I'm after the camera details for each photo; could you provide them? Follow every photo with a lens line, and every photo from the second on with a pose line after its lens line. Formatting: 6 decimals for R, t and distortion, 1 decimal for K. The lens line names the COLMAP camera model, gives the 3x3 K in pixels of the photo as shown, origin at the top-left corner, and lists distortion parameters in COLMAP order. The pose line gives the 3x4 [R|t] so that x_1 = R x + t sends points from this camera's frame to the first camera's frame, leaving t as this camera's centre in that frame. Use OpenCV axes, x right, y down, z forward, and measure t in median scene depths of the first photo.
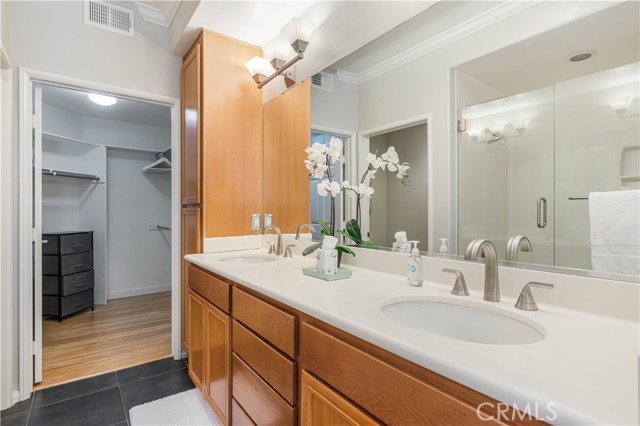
lens RADIAL K [[310.4, 0, 312.1], [0, 310.4, 211.5], [0, 0, 1]] dist [-0.002101, -0.000653]
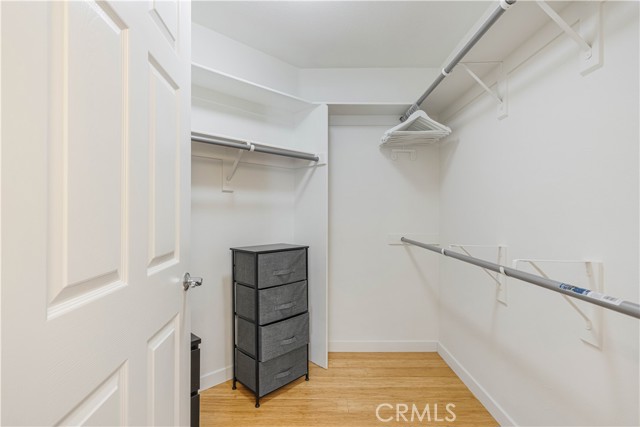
lens RADIAL K [[310.4, 0, 312.1], [0, 310.4, 212.0], [0, 0, 1]] dist [-0.002101, -0.000653]
pose [[0.788759, 0.001086, -0.614702, -0.337663], [-0.003590, 0.999990, -0.002840, 0.000768], [0.614692, 0.004447, 0.788755, 0.538496]]
